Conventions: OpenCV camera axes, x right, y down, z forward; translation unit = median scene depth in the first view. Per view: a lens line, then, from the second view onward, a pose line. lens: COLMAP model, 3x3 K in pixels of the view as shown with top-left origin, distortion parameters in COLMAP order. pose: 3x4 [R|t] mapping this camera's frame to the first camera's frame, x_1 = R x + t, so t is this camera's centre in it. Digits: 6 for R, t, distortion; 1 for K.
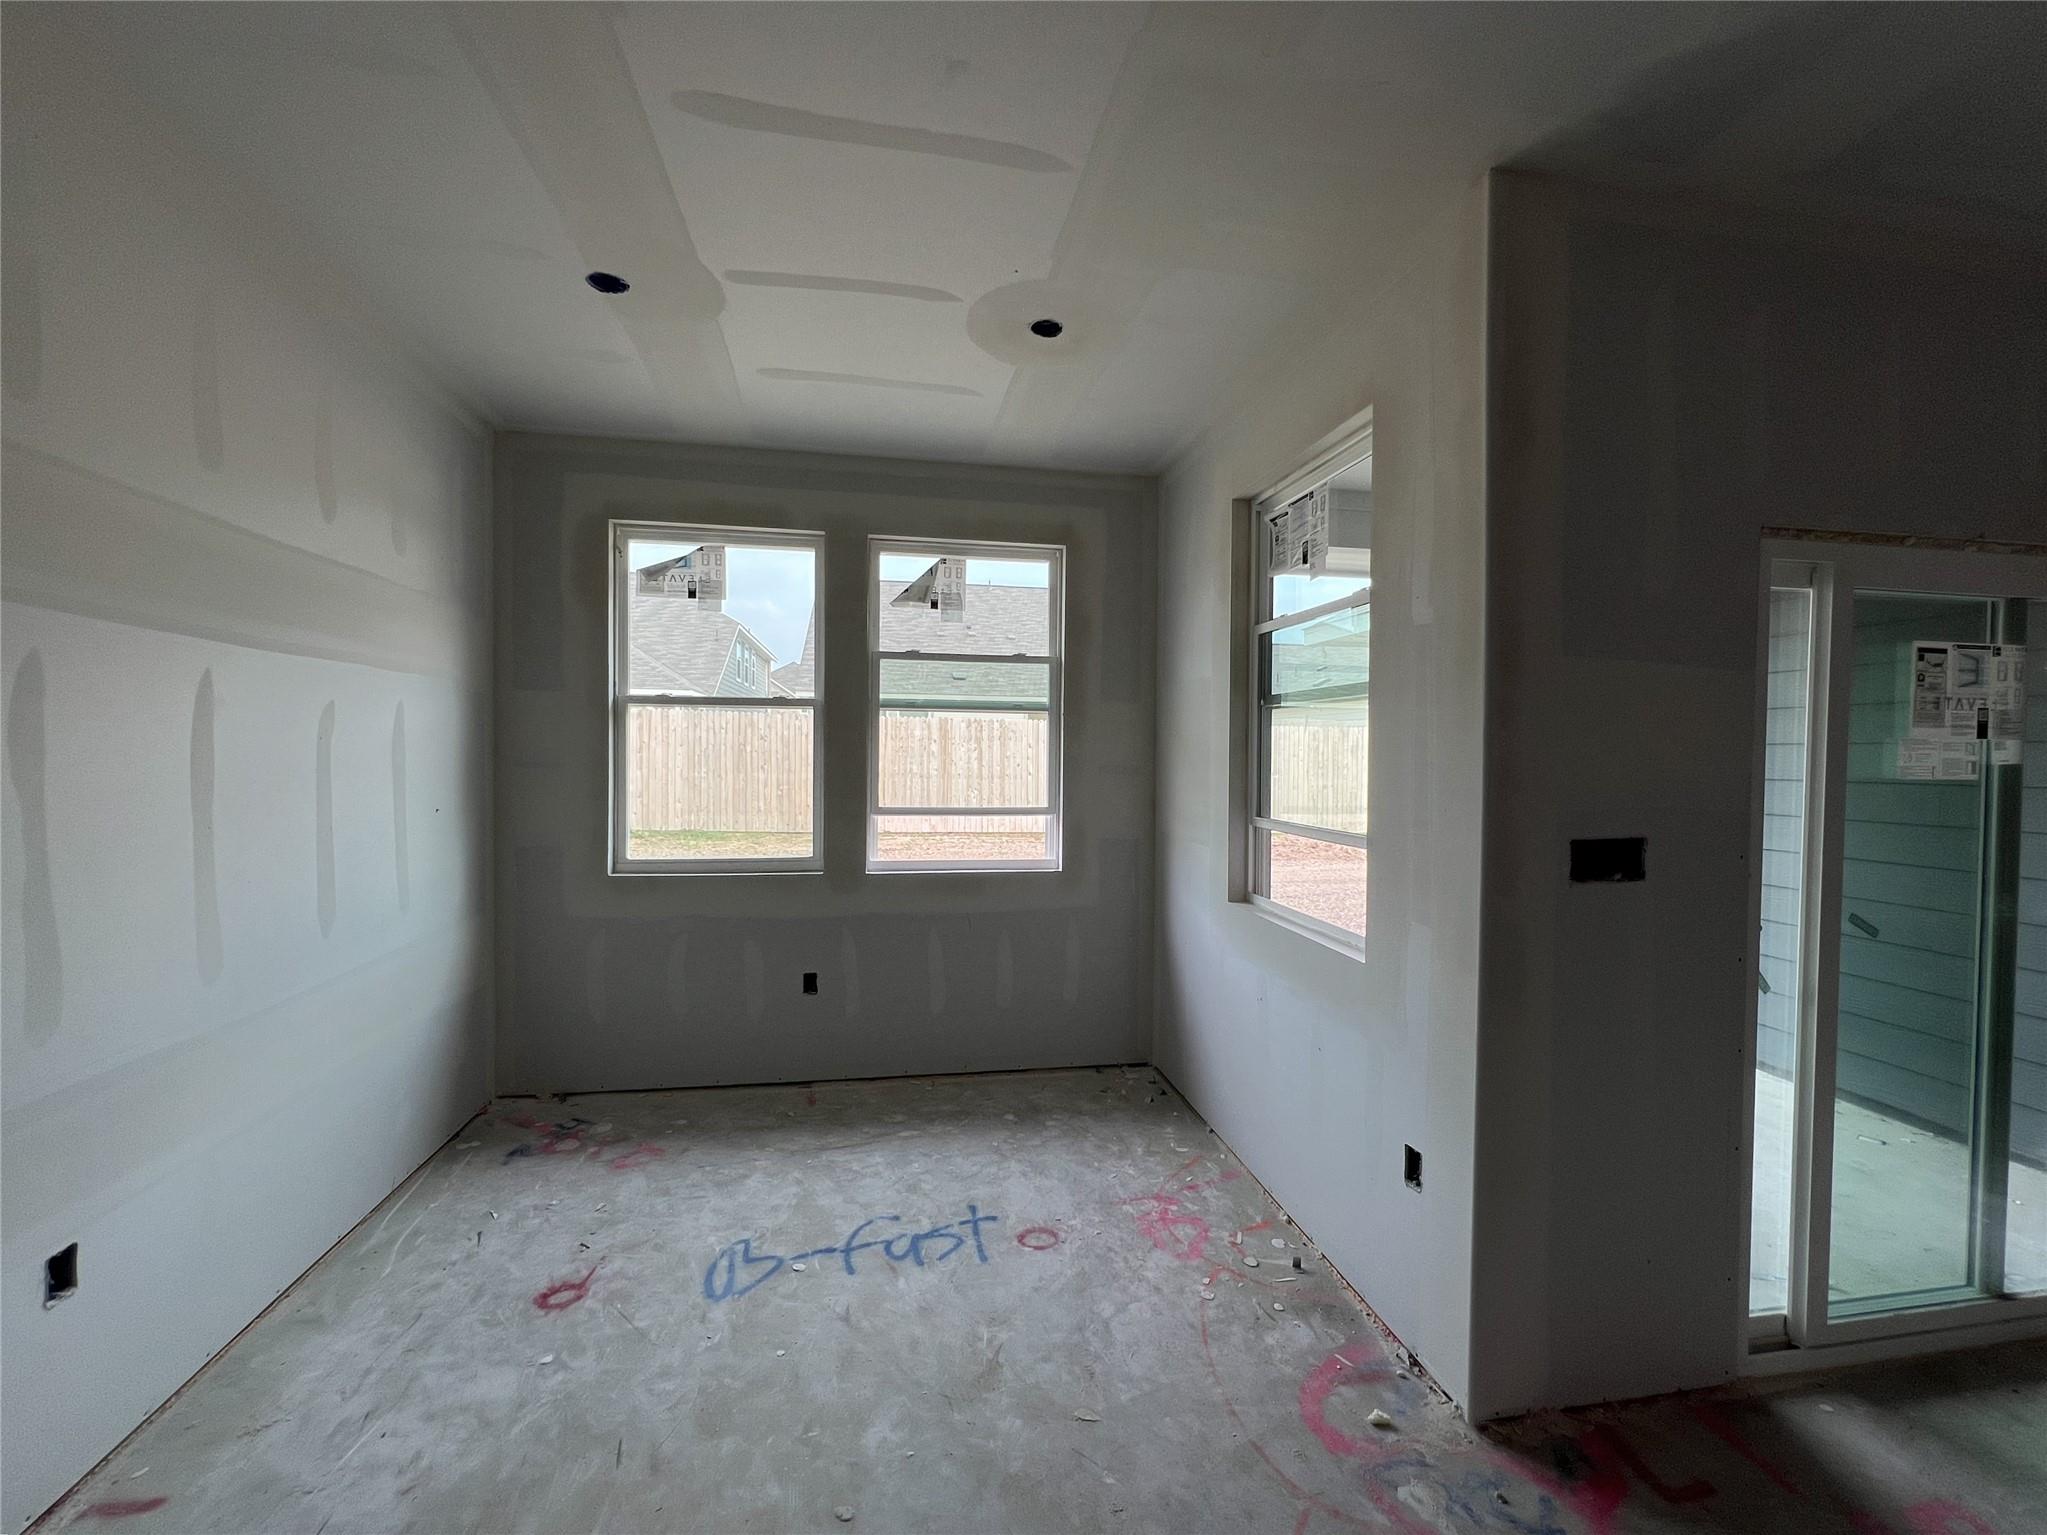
lens RADIAL K [[821.9, 0, 1023.5], [0, 821.9, 767.5], [0, 0, 1]] dist [0.000652, -0.000029]
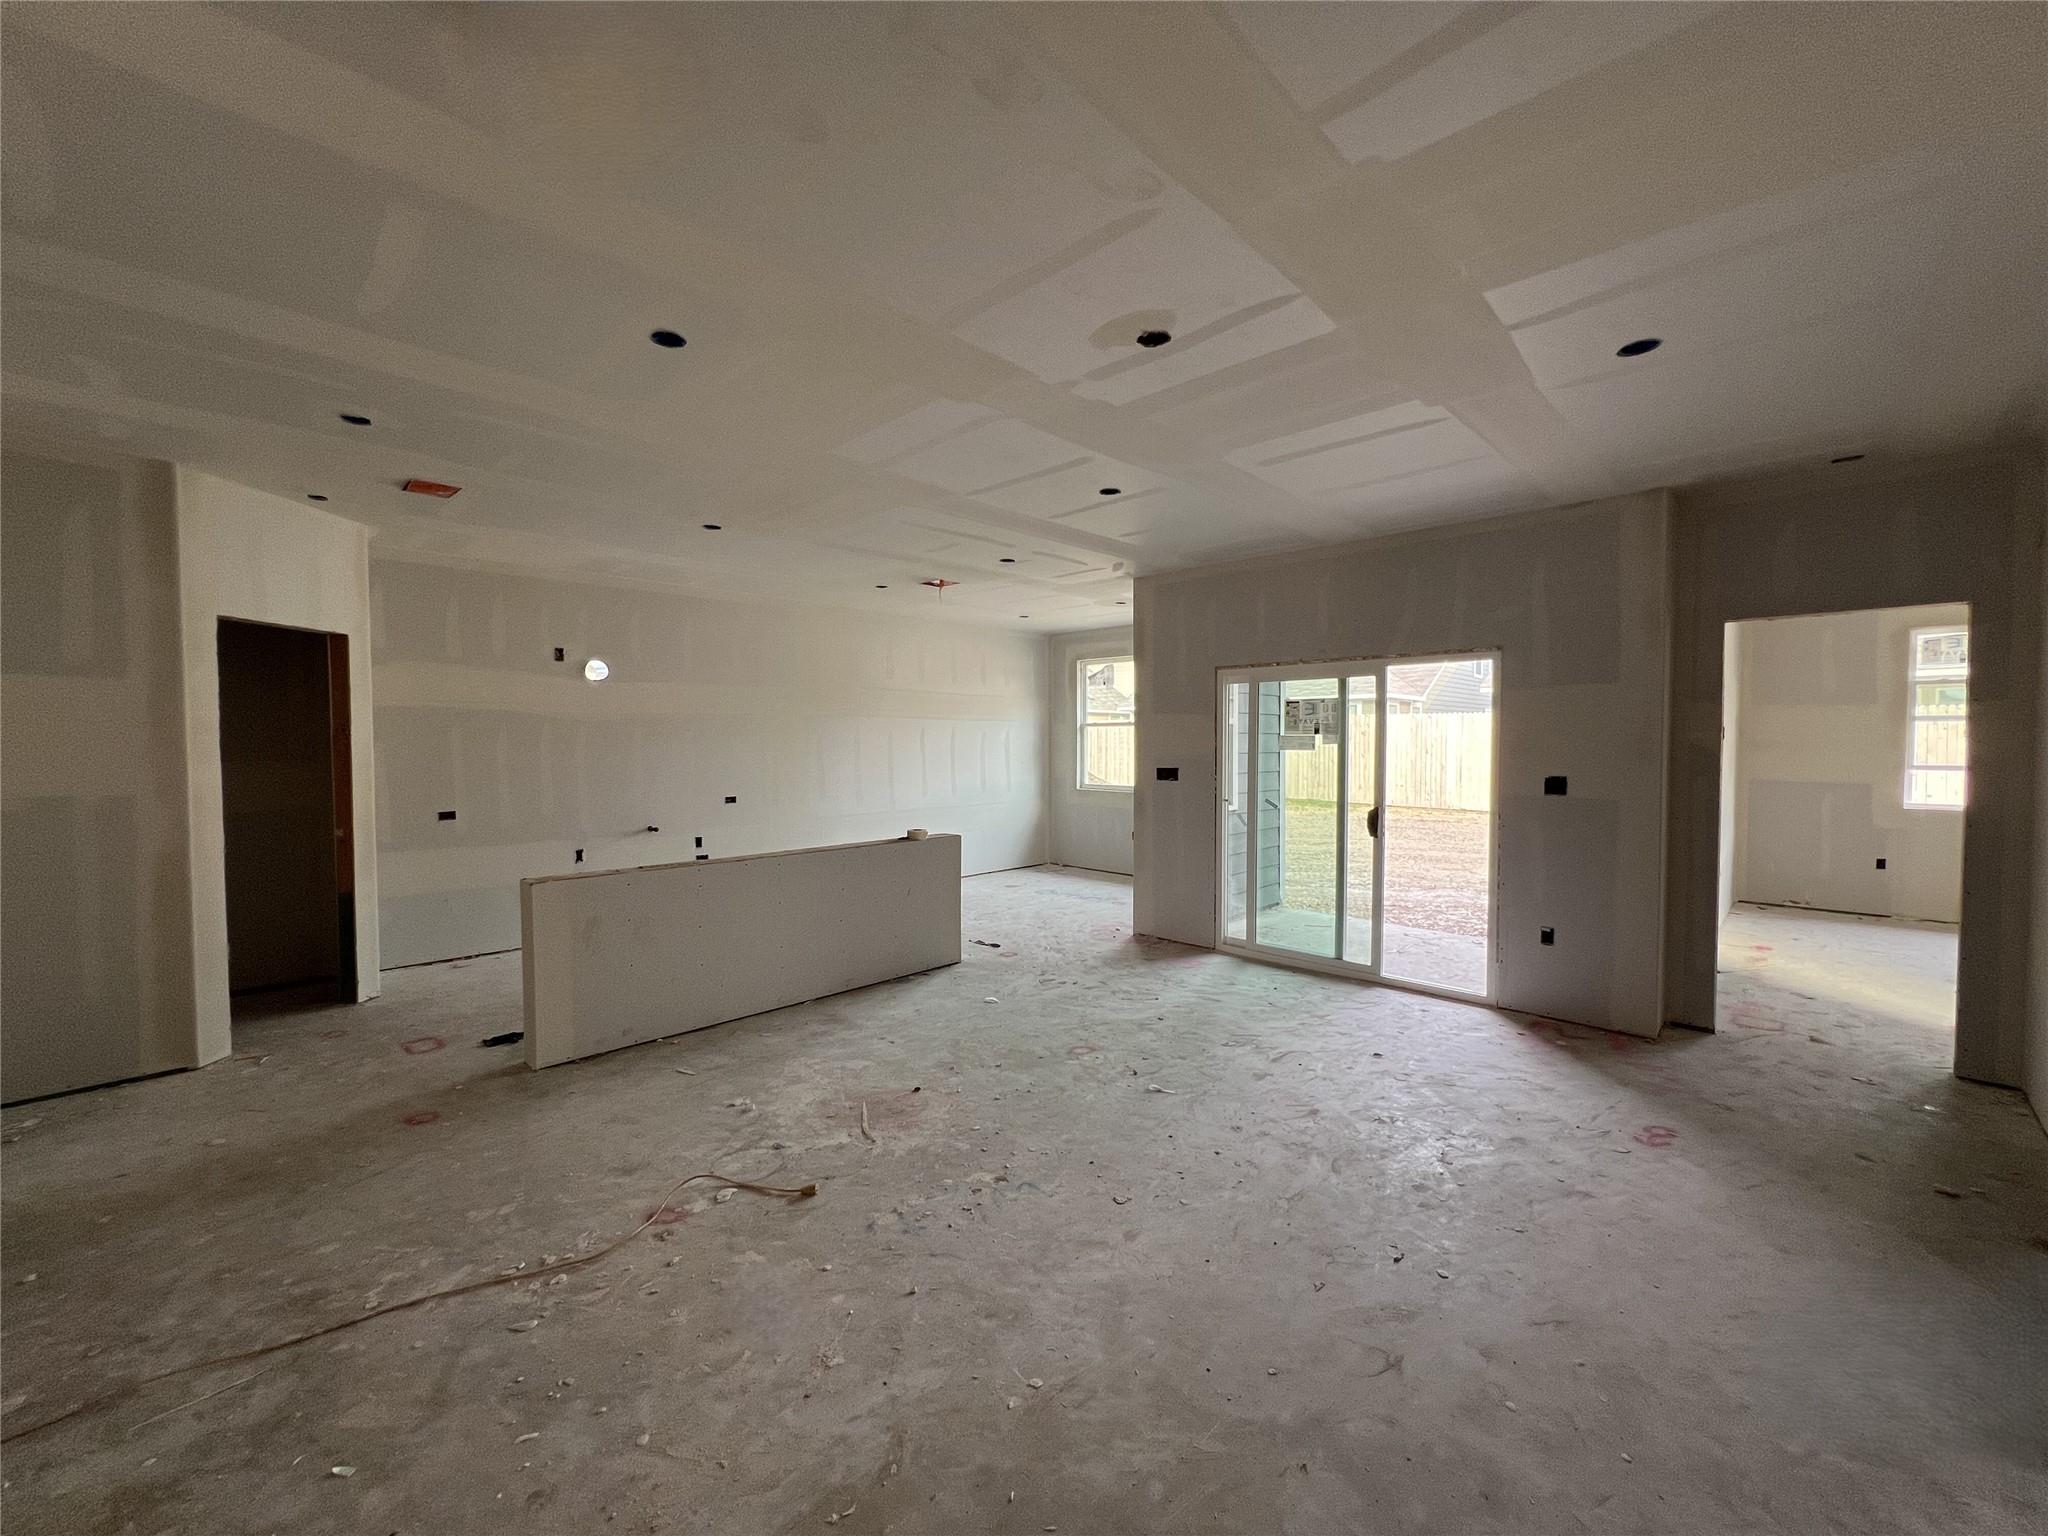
lens RADIAL K [[822.3, 0, 1024.0], [0, 822.3, 768.0], [0, 0, 1]] dist [0.000652, -0.000029]
pose [[0.574208, 0.015839, -0.818556, 1.589087], [-0.007800, 0.999873, 0.013876, 0.023351], [0.818672, -0.001583, 0.574259, -0.706805]]
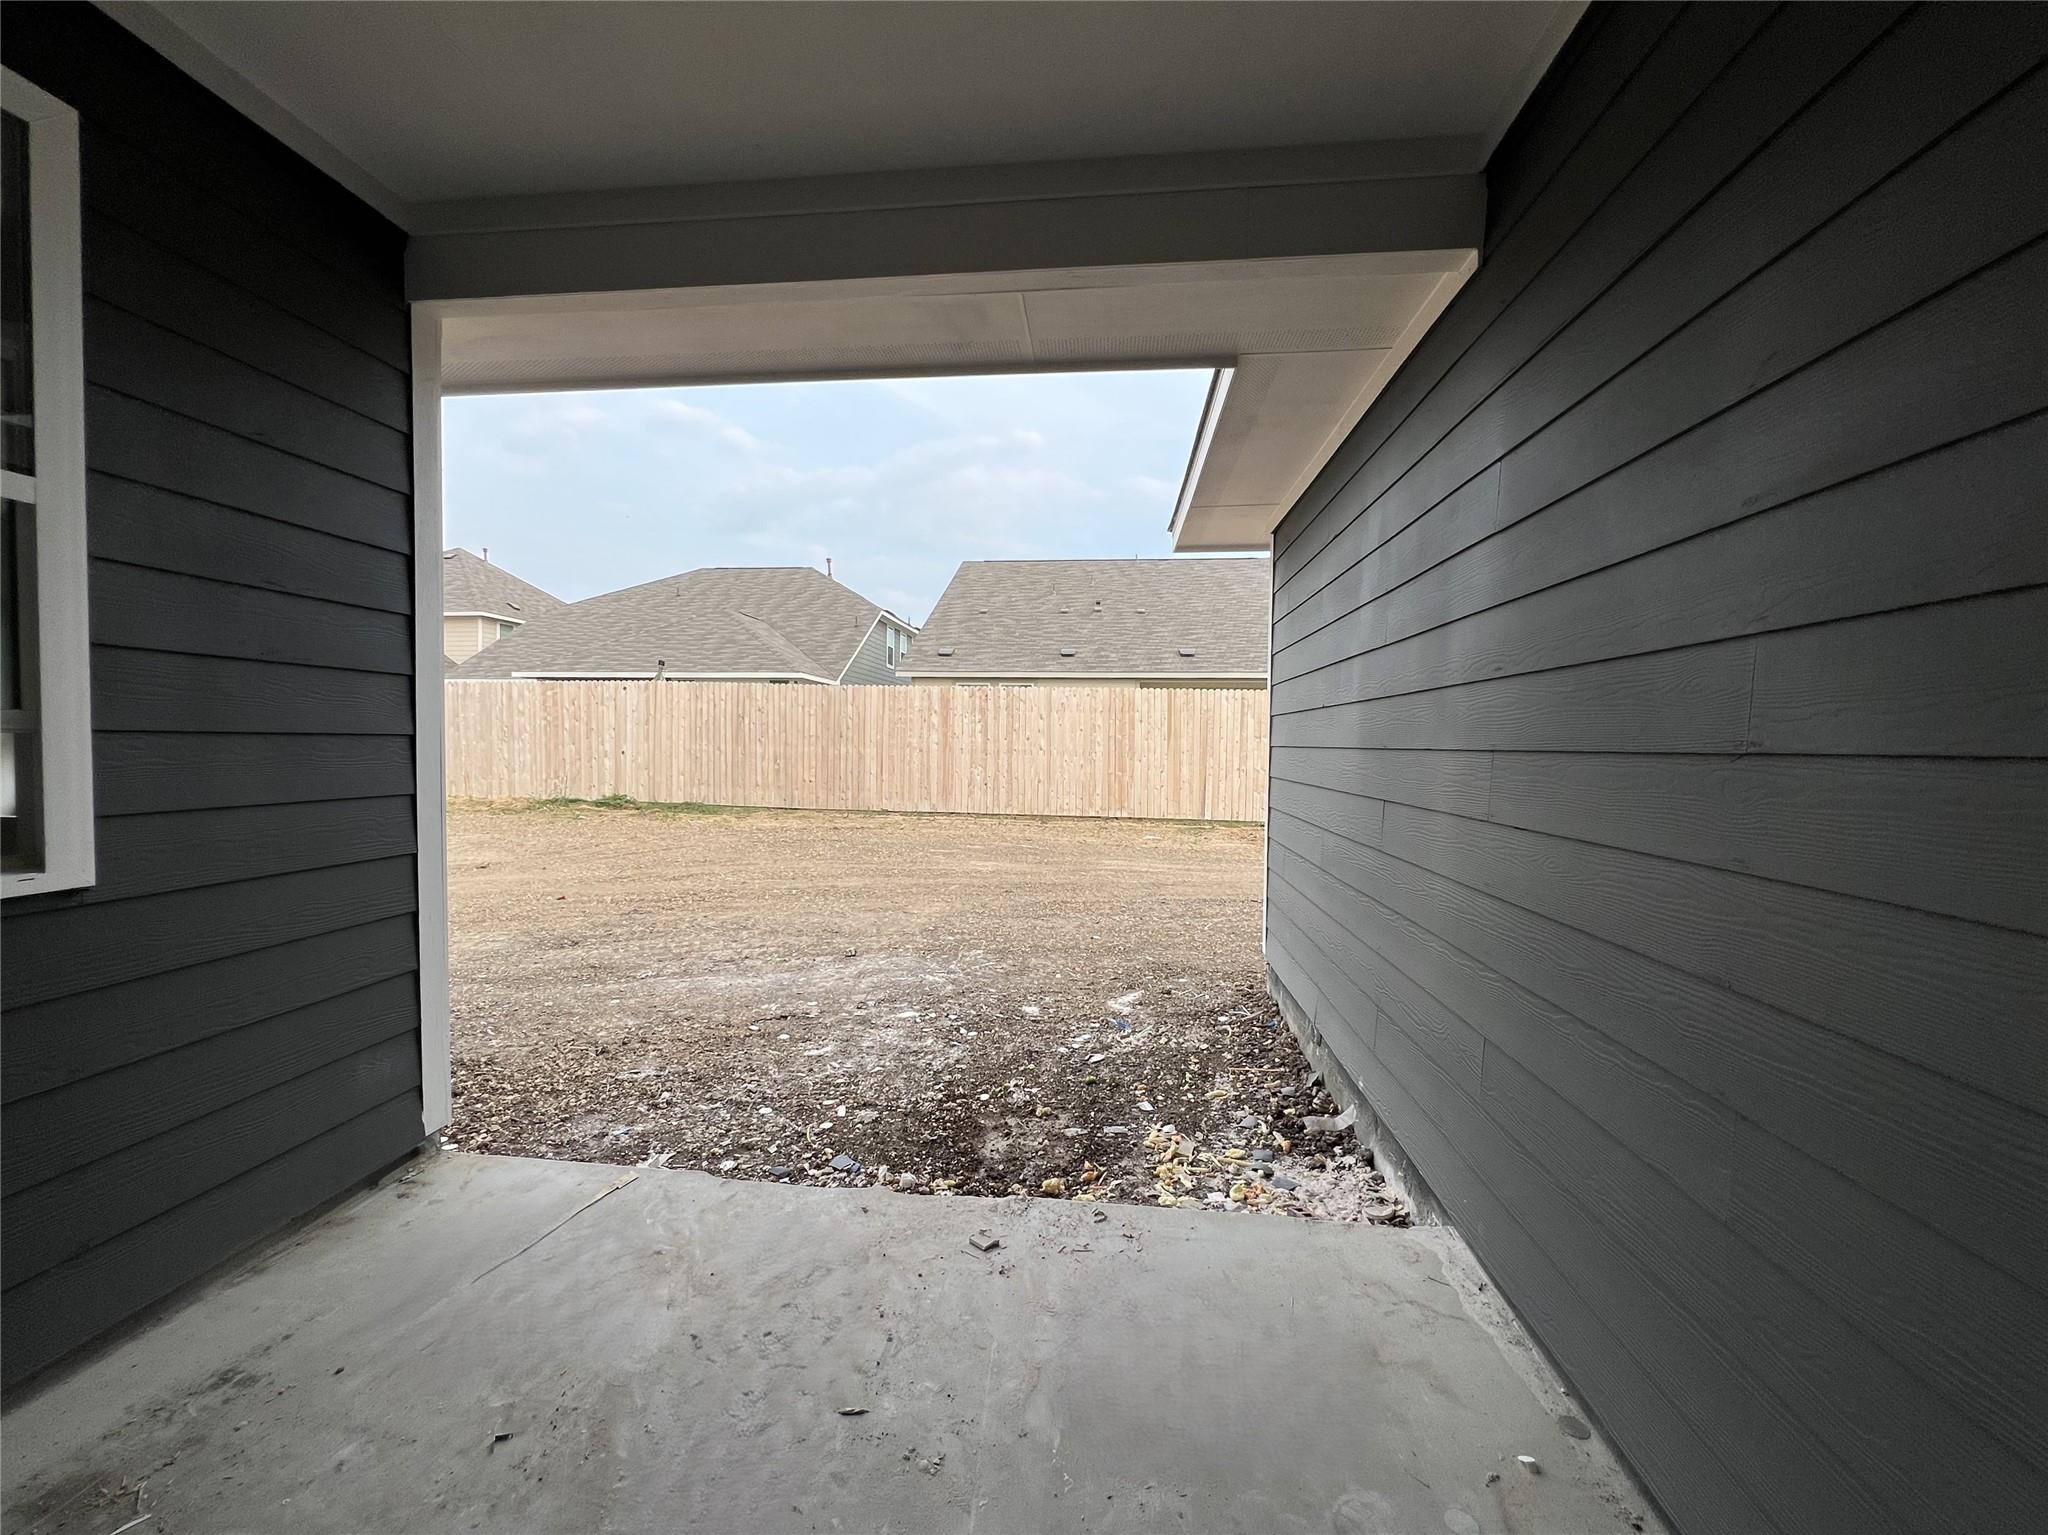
lens RADIAL K [[822.3, 0, 1024.0], [0, 822.3, 767.5], [0, 0, 1]] dist [0.000652, -0.000029]
pose [[0.959782, 0.009915, -0.280572, 0.884992], [-0.007612, 0.999928, 0.009294, 0.072838], [0.280644, -0.006784, 0.959788, 0.570540]]
